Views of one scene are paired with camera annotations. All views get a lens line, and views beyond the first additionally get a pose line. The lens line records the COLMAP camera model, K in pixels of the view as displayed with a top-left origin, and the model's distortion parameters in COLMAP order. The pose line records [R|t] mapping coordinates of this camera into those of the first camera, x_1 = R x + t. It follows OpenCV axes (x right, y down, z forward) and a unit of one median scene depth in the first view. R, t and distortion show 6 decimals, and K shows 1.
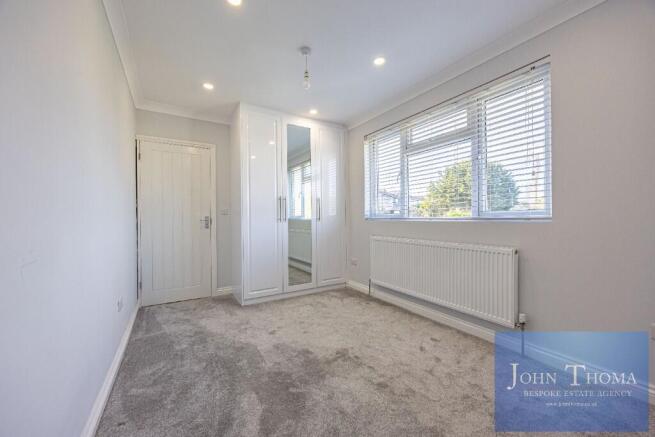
lens RADIAL K [[248.2, 0, 317.2], [0, 248.2, 218.9], [0, 0, 1]] dist [-0.017046, -0.000262]
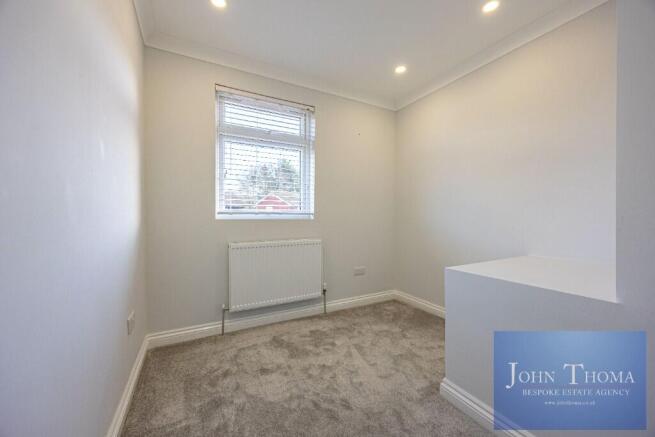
lens RADIAL K [[248.2, 0, 317.2], [0, 248.2, 218.9], [0, 0, 1]] dist [-0.017046, -0.000262]
pose [[0.052092, -0.010158, 0.998591, -0.489772], [-0.003010, 0.999942, 0.010329, -0.003421], [-0.998638, -0.003544, 0.052059, 0.812651]]
